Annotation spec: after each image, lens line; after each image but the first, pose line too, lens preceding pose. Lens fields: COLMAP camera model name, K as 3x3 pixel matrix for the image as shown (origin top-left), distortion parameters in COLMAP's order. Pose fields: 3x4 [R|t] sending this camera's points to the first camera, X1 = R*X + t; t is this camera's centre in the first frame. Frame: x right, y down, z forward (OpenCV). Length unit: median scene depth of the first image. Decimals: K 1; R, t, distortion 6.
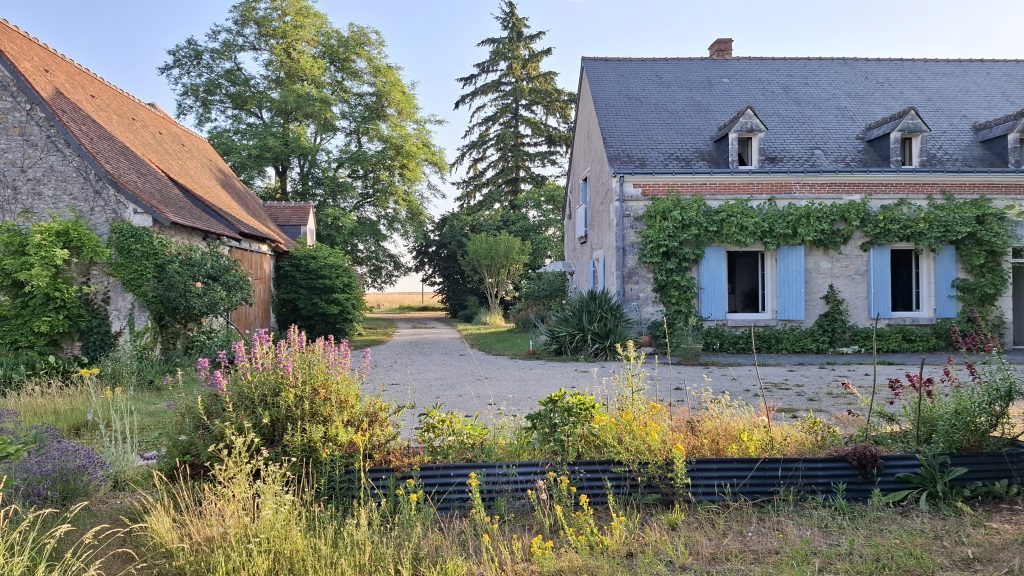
lens RADIAL K [[716.8, 0, 501.1], [0, 716.8, 296.3], [0, 0, 1]] dist [0.014017, -0.015204]
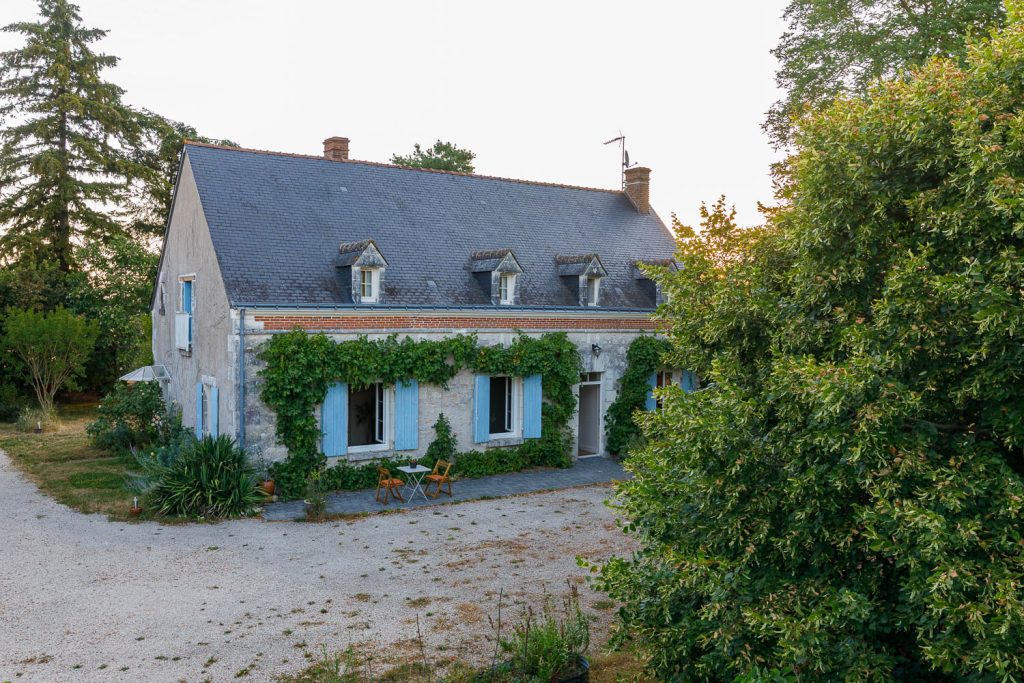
lens RADIAL K [[844.8, 0, 509.0], [0, 844.8, 340.3], [0, 0, 1]] dist [0.052578, -0.008385]
pose [[0.859259, 0.006295, 0.511502, -0.087352], [-0.022648, 0.999412, 0.025746, -0.142255], [-0.511039, -0.033707, 0.858897, -0.114768]]
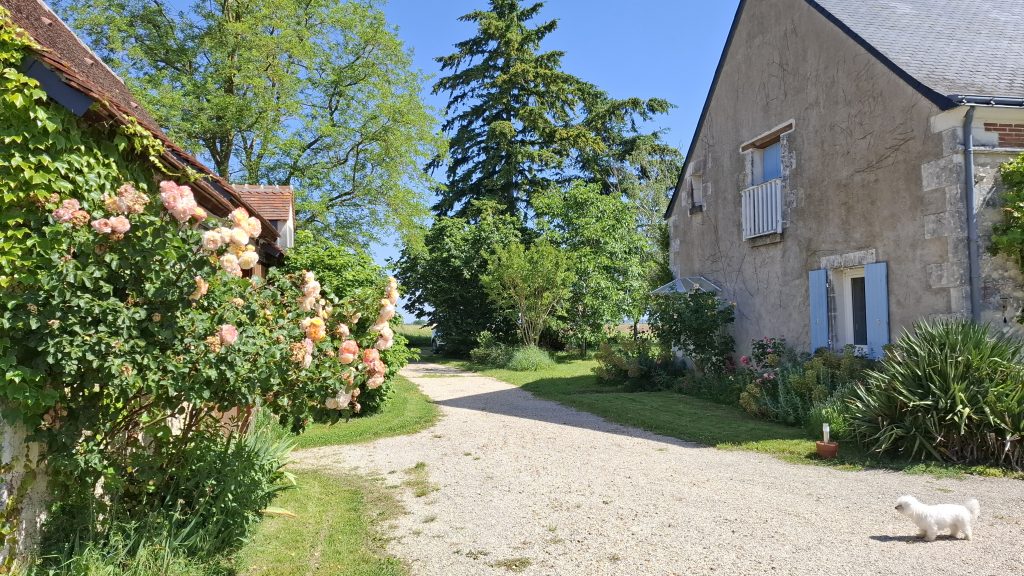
lens RADIAL K [[716.8, 0, 516.4], [0, 716.8, 294.5], [0, 0, 1]] dist [0.014017, -0.015204]
pose [[0.987700, -0.007998, 0.156153, -0.230246], [0.015800, 0.998684, -0.048783, 0.001406], [-0.155557, 0.050650, 0.986527, 0.482075]]
